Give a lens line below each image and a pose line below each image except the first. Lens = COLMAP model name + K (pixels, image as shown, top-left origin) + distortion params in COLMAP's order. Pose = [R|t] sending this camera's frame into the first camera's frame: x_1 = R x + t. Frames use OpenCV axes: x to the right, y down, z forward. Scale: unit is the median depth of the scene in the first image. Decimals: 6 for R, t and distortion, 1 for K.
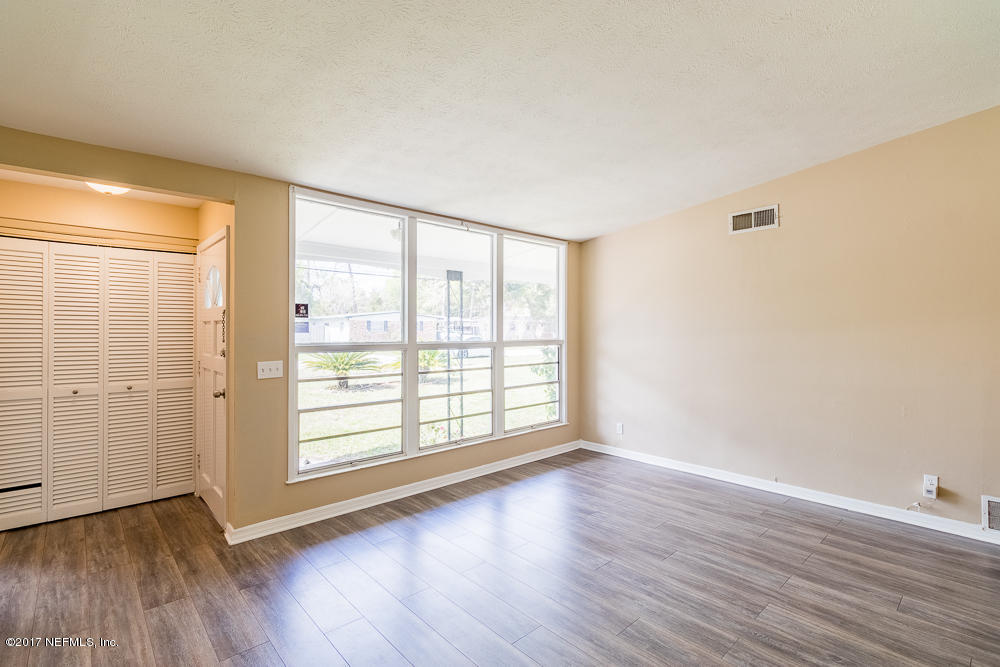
lens RADIAL K [[467.1, 0, 497.2], [0, 467.1, 331.7], [0, 0, 1]] dist [0.008586, -0.000569]
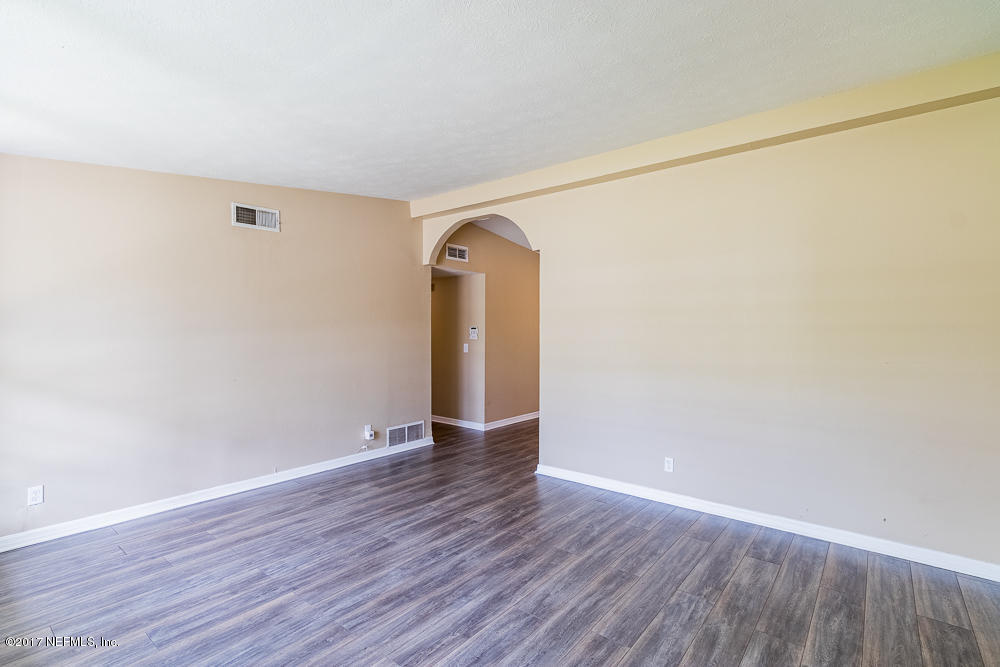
lens RADIAL K [[467.1, 0, 504.6], [0, 467.1, 333.6], [0, 0, 1]] dist [0.008586, -0.000569]
pose [[-0.157565, -0.004960, 0.987496, -0.690102], [-0.003205, 0.999985, 0.004512, 0.000029], [-0.987503, -0.002454, -0.157579, 0.859427]]
